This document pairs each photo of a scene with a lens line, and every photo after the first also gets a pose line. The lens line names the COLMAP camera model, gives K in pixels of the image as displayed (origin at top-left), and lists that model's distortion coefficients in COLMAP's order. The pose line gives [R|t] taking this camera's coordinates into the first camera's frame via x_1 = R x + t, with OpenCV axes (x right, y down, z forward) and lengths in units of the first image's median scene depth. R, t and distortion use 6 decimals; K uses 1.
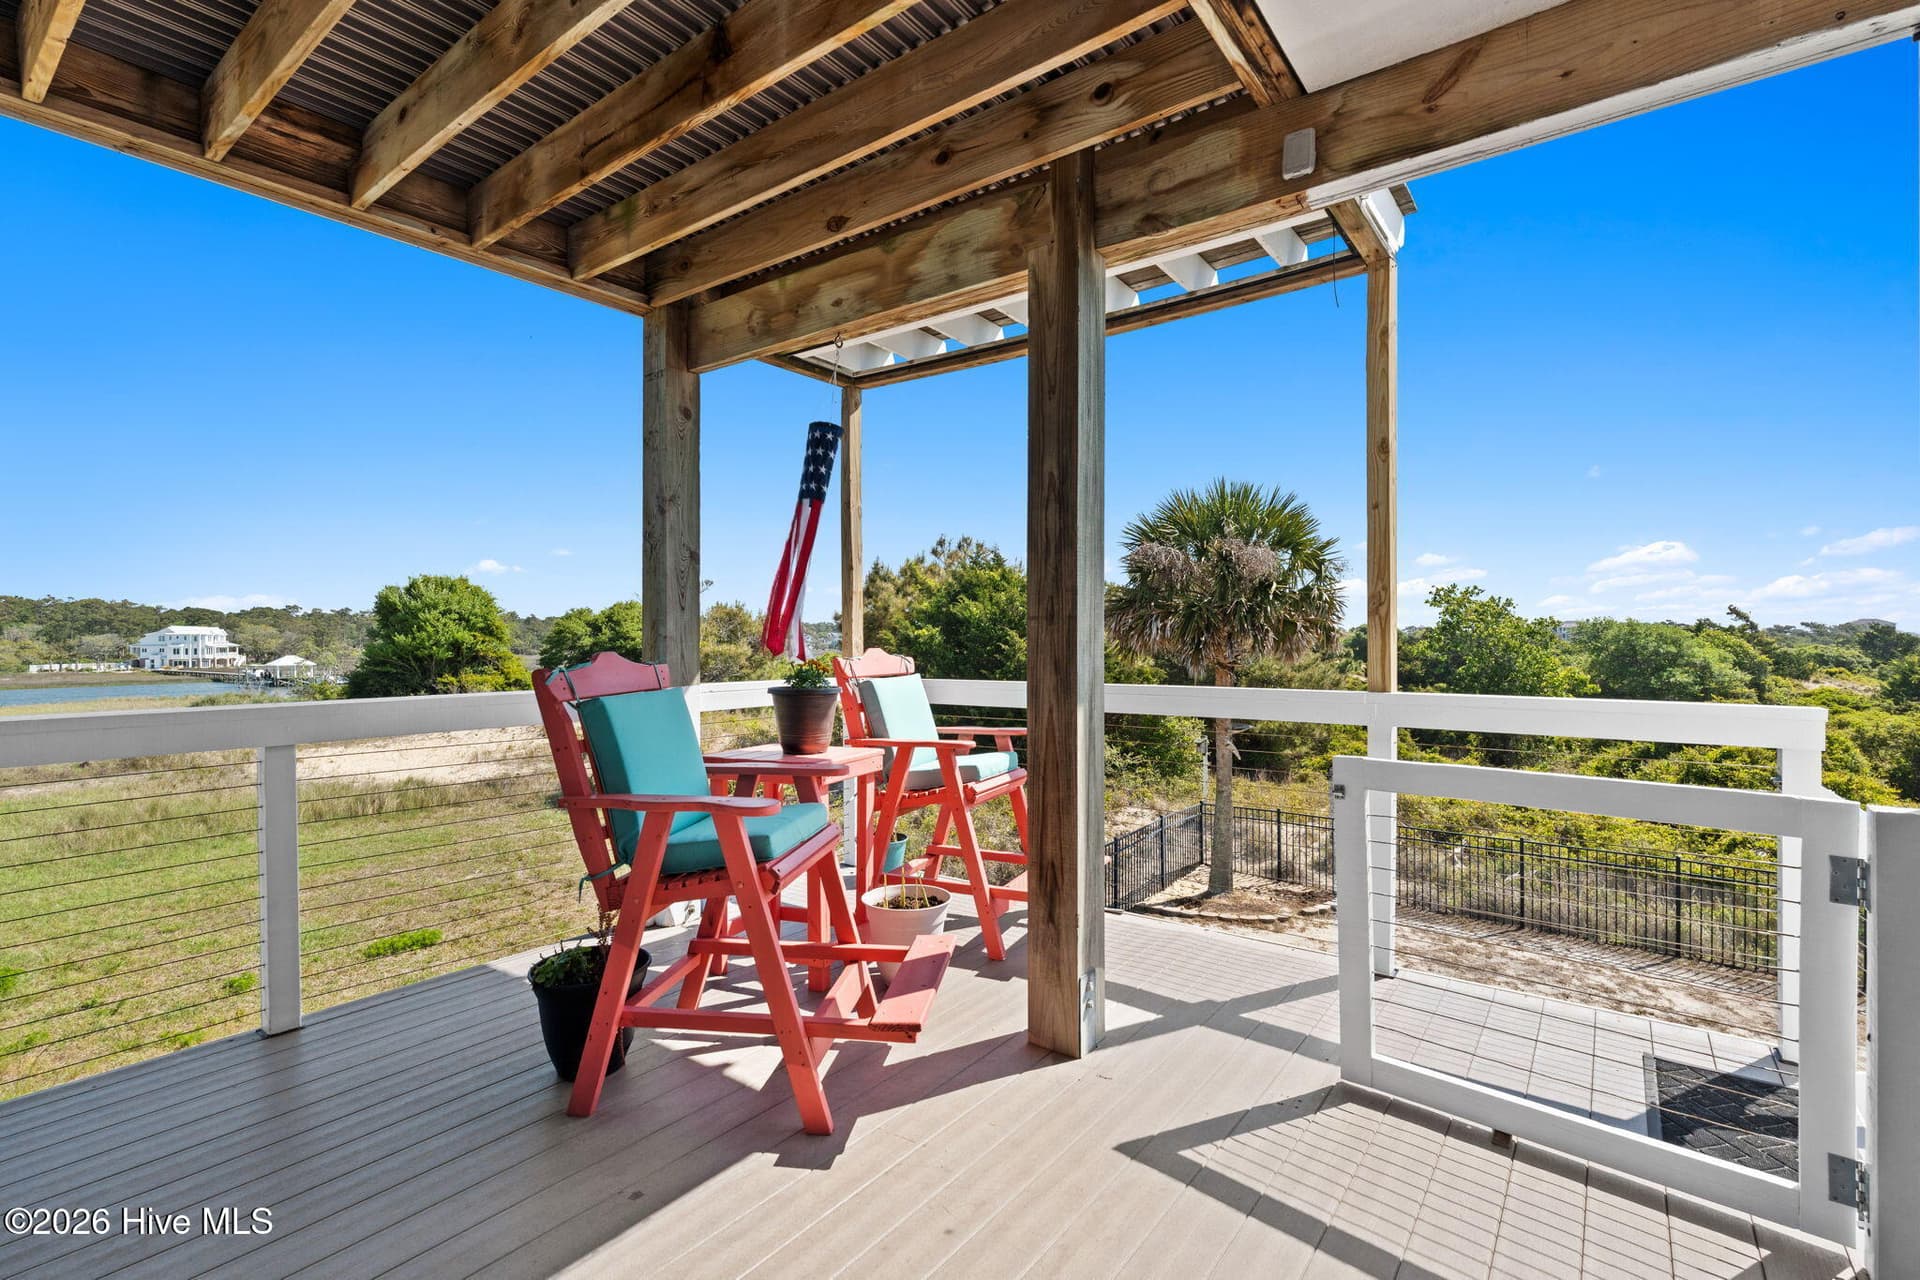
lens RADIAL K [[877.7, 0, 969.3], [0, 877.7, 638.5], [0, 0, 1]] dist [-0.005949, 0.000127]
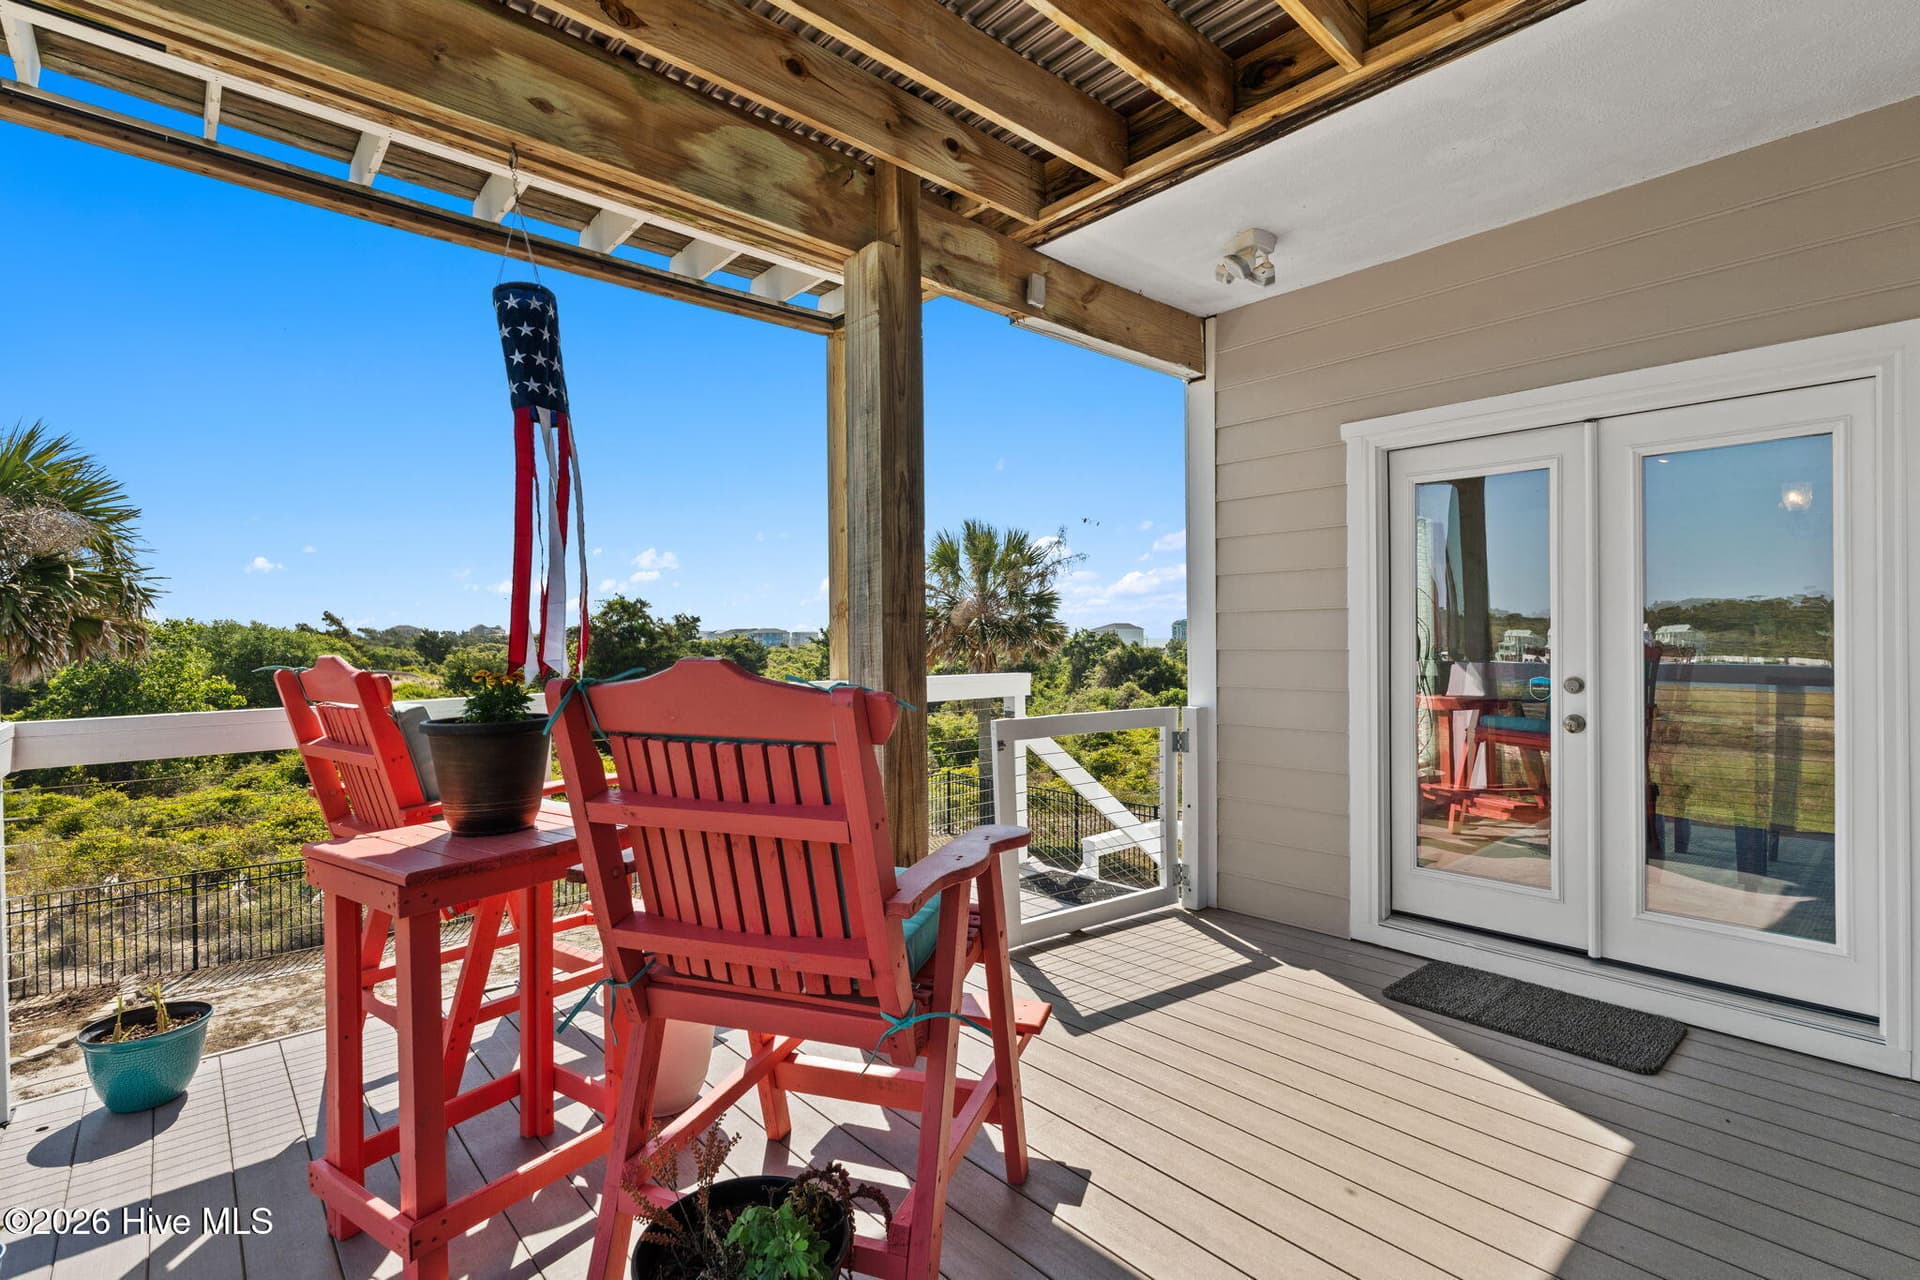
lens RADIAL K [[877.7, 0, 969.3], [0, 877.7, 638.5], [0, 0, 1]] dist [-0.005949, 0.000127]
pose [[0.190517, -0.001425, 0.981683, -0.710618], [0.006839, 0.999977, 0.000125, 0.003352], [-0.981660, 0.006690, 0.190522, 0.580504]]
